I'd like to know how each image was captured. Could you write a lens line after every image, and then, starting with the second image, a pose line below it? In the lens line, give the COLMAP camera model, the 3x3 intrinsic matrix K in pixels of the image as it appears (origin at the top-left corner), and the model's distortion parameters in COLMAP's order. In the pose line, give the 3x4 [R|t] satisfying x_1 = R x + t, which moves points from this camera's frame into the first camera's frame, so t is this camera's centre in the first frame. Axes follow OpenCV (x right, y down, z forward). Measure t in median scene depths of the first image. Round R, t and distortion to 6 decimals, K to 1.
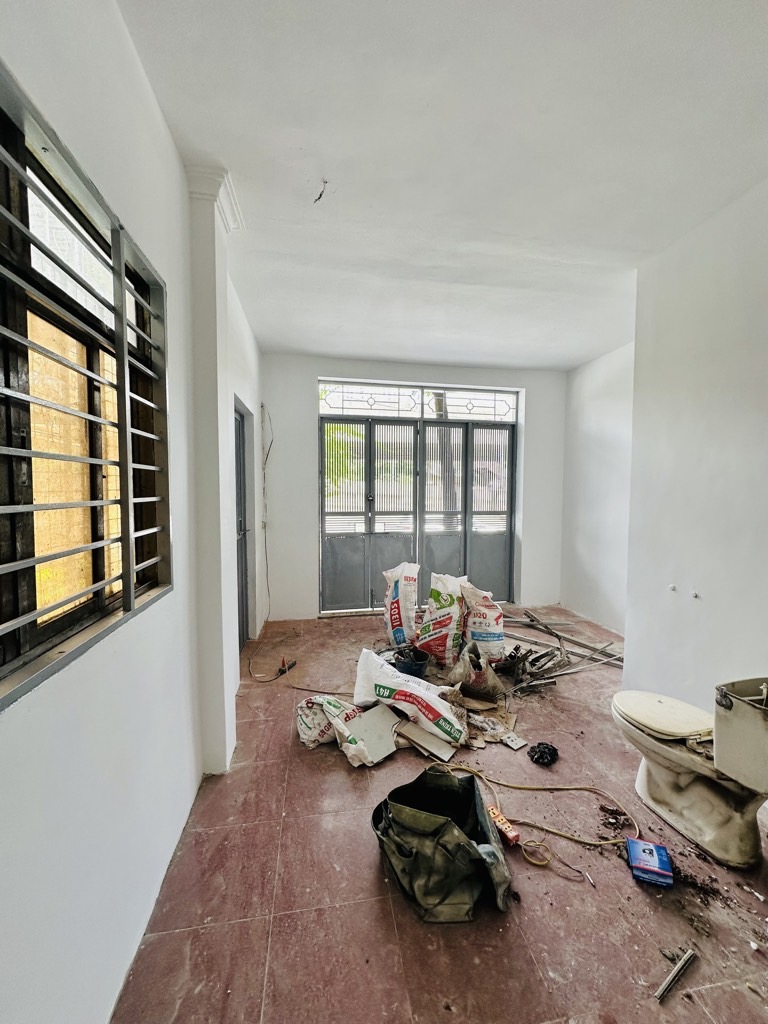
lens RADIAL K [[409.3, 0, 385.2], [0, 409.3, 509.6], [0, 0, 1]] dist [0.000271, 0.000441]
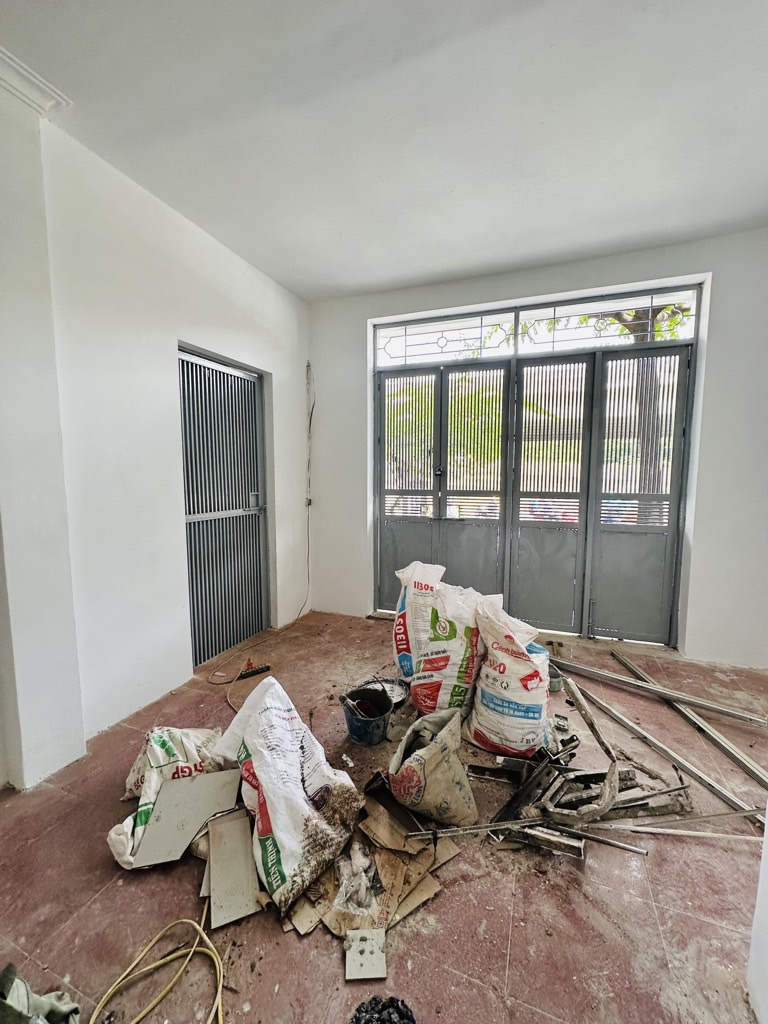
lens RADIAL K [[409.3, 0, 384.3], [0, 409.3, 509.0], [0, 0, 1]] dist [0.000271, 0.000441]
pose [[0.851796, 0.042029, -0.522185, 0.391811], [-0.023306, 0.998830, 0.042376, 0.014372], [0.523355, -0.023925, 0.851779, 0.426985]]
